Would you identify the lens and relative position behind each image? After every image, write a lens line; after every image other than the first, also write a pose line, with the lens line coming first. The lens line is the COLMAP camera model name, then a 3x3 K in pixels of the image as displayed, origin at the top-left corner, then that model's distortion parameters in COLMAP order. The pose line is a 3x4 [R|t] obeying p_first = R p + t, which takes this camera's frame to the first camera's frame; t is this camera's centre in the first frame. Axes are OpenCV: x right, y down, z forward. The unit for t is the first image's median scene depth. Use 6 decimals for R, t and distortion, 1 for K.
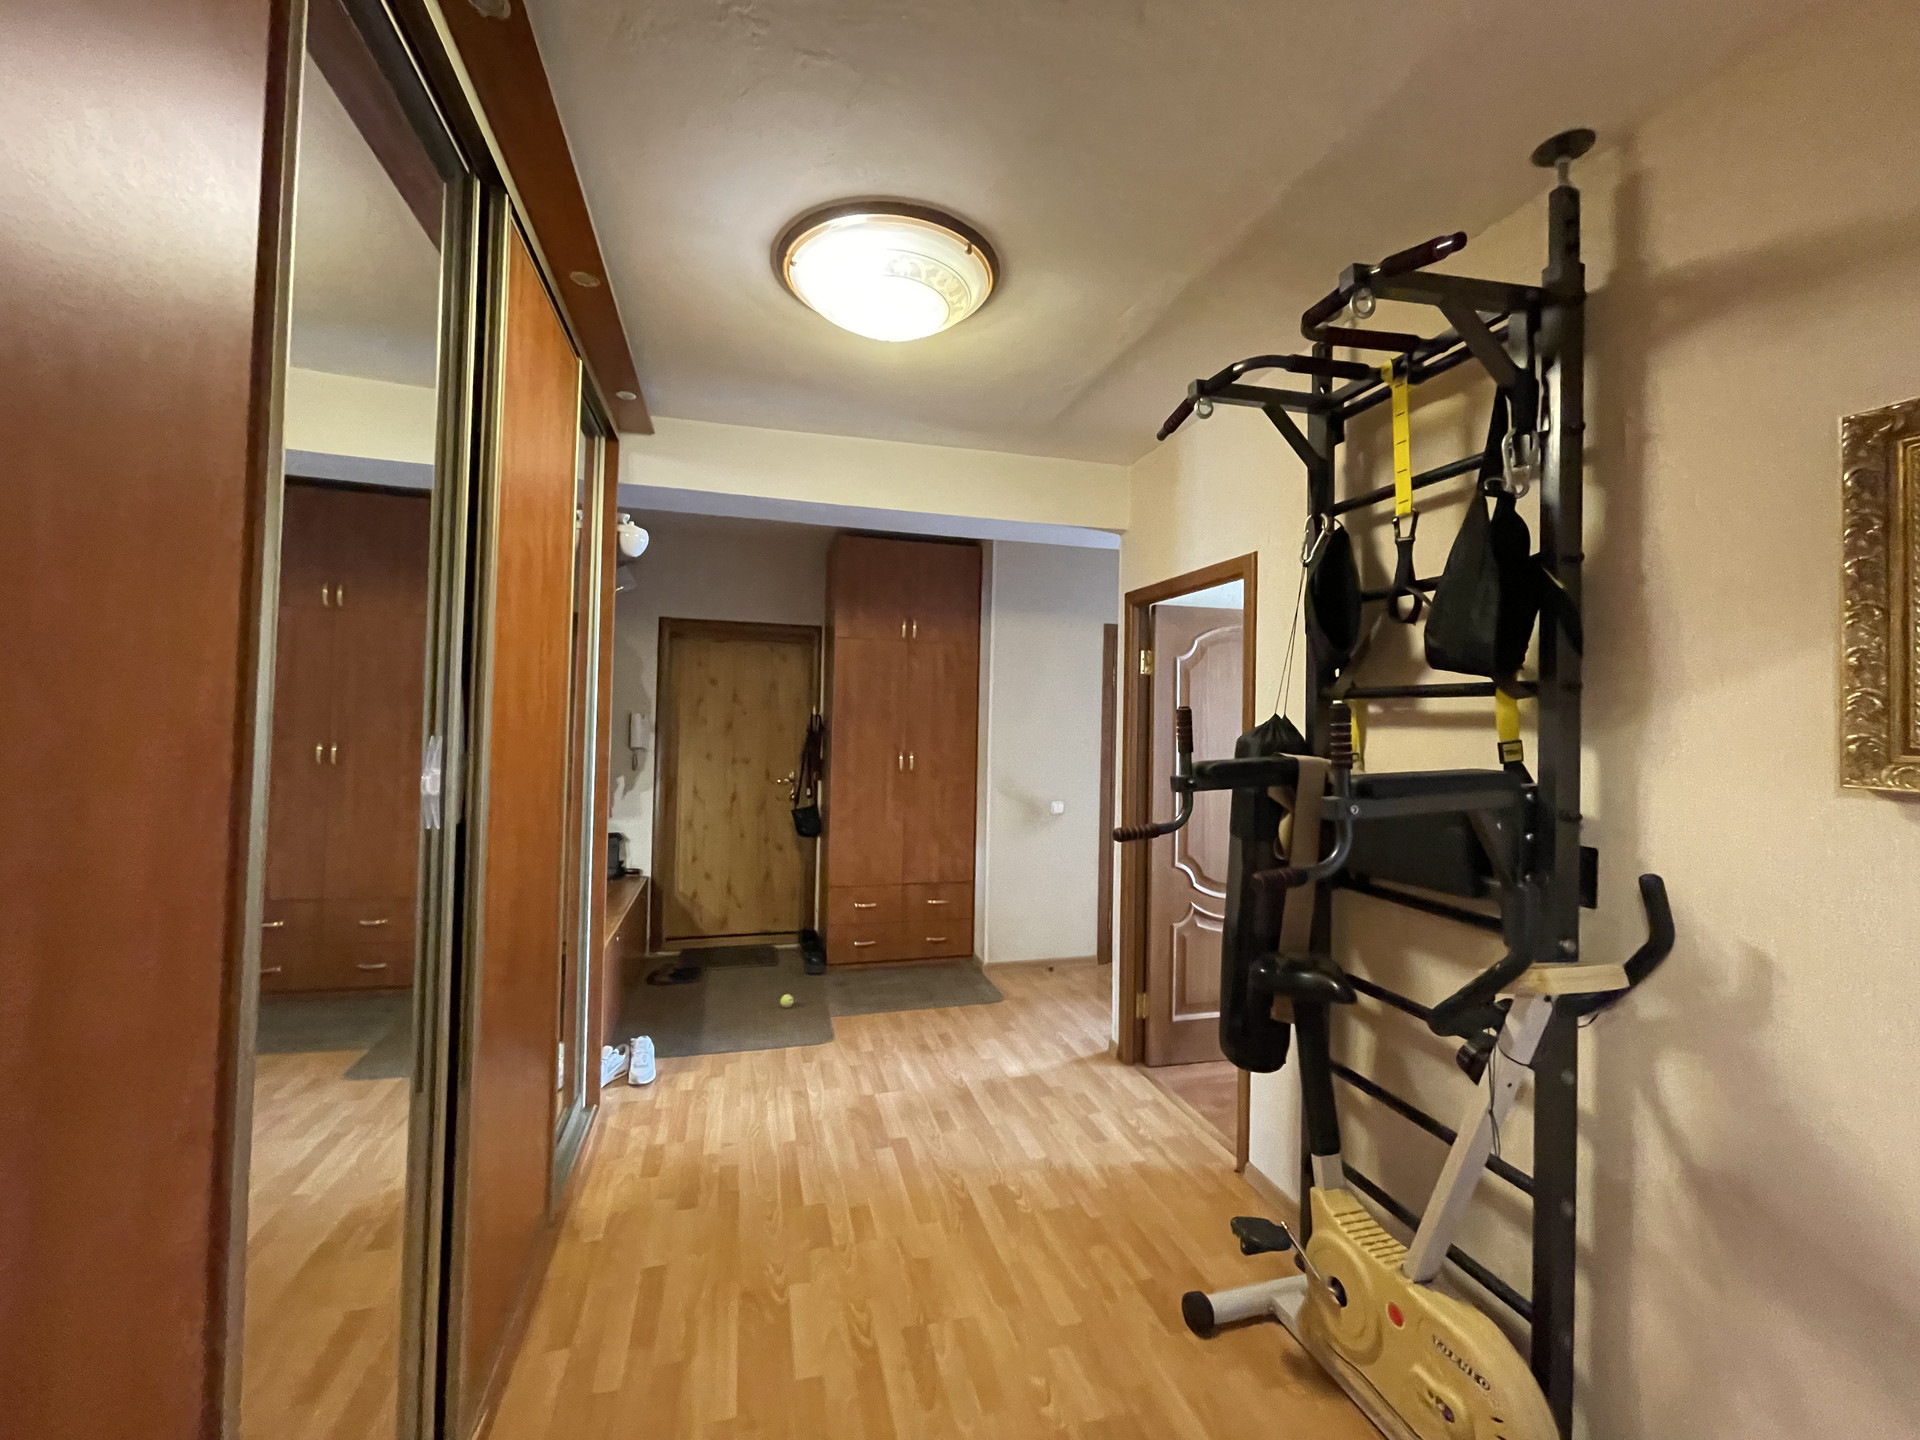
lens RADIAL K [[772.4, 0, 948.9], [0, 772.4, 707.6], [0, 0, 1]] dist [-0.002996, -0.000112]
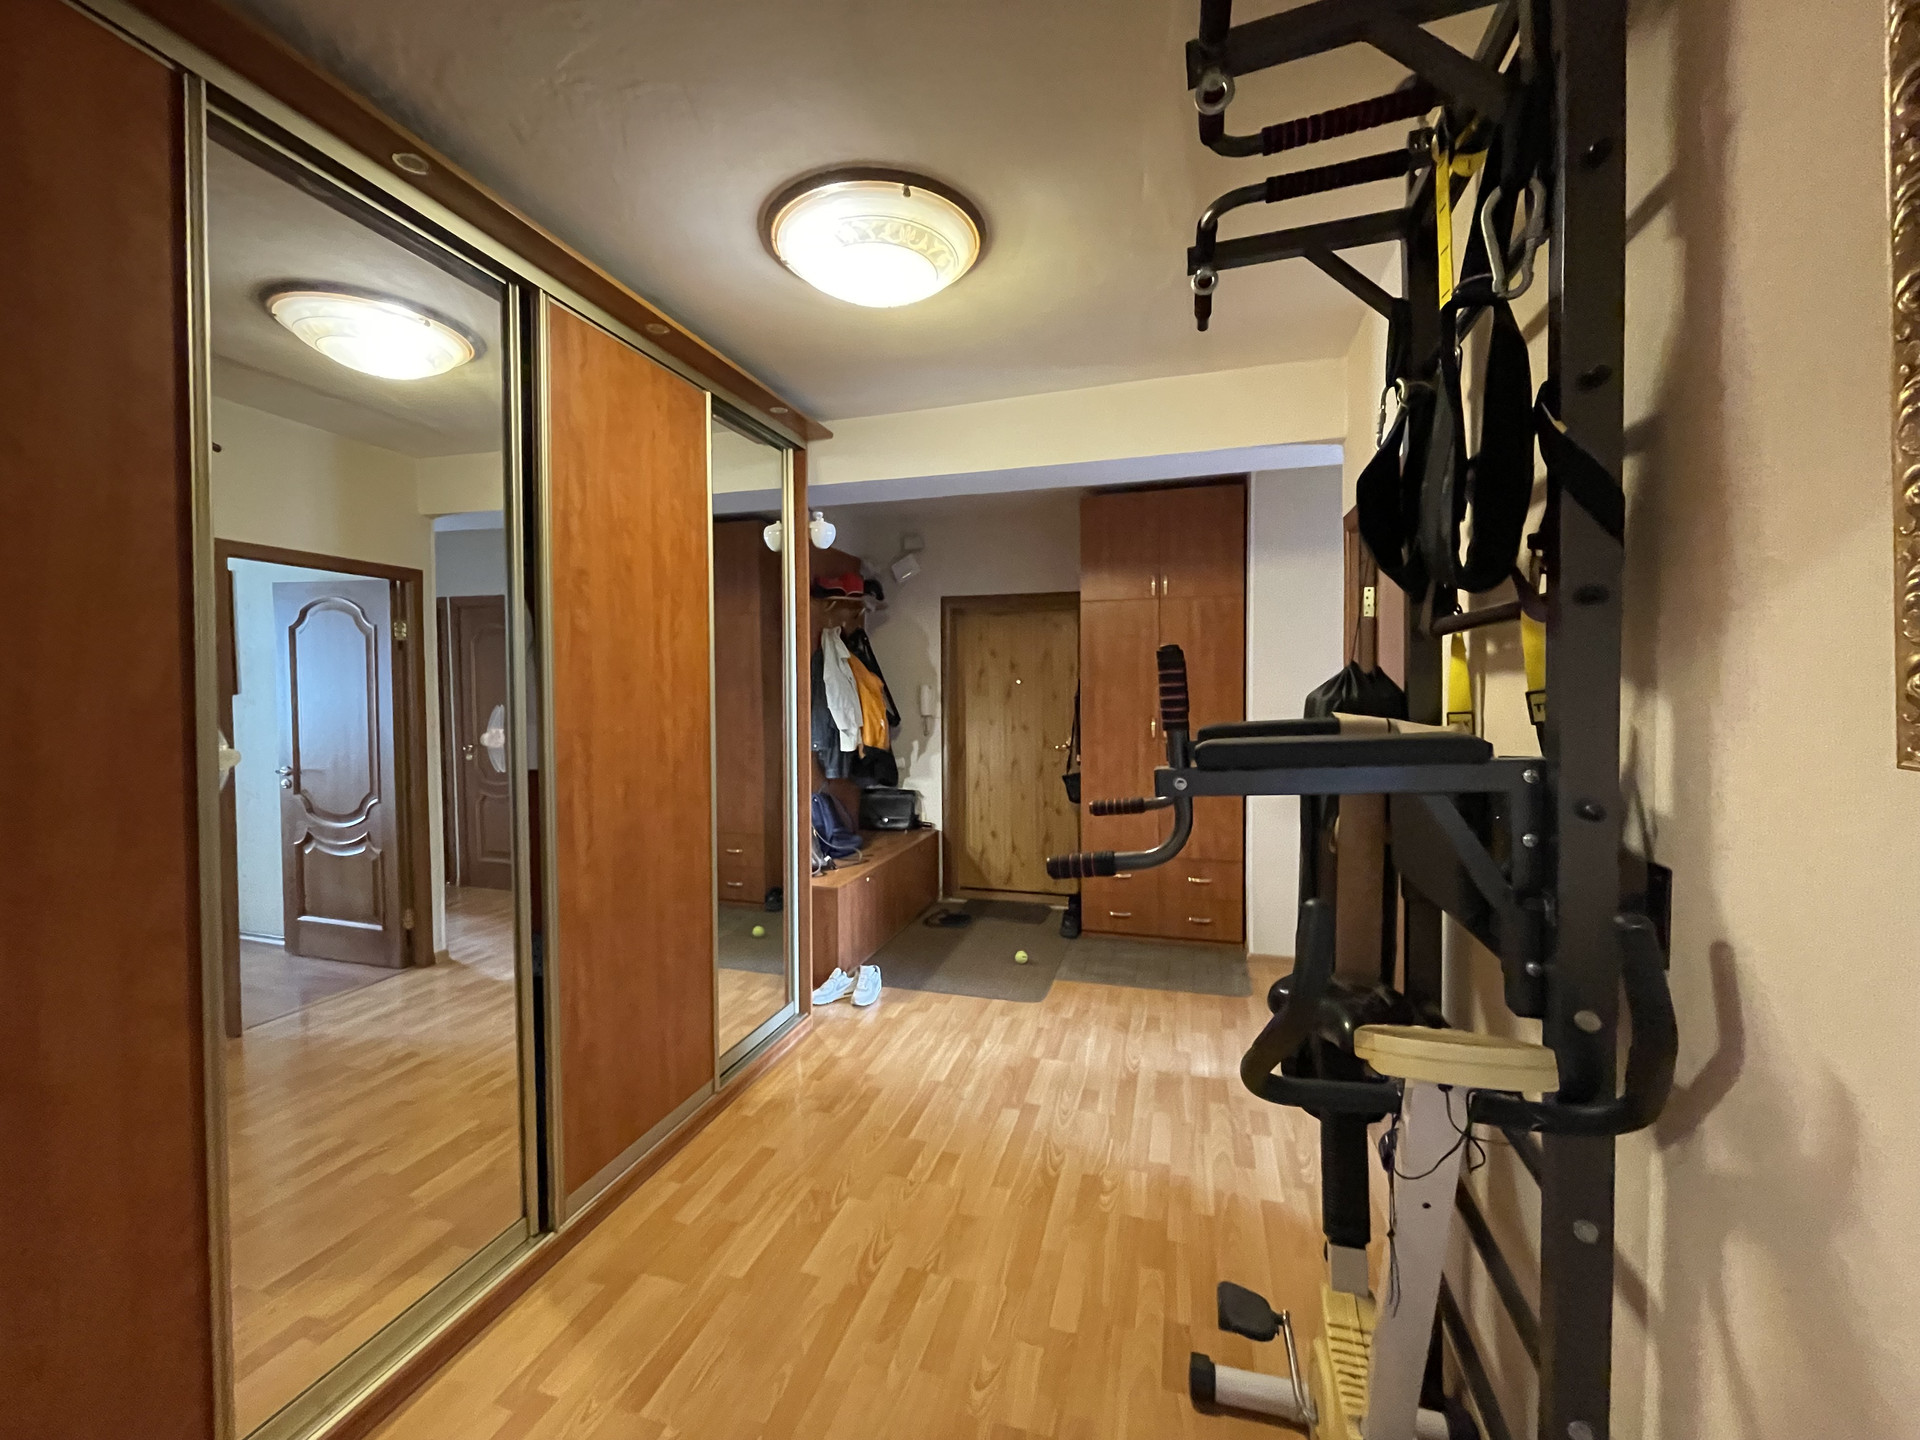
lens RADIAL K [[772.4, 0, 957.9], [0, 772.4, 707.4], [0, 0, 1]] dist [-0.002996, -0.000112]
pose [[0.852231, -0.014155, -0.522974, 0.355146], [0.035461, 0.998898, 0.030750, 0.012067], [0.521962, -0.044752, 0.851794, 0.115766]]
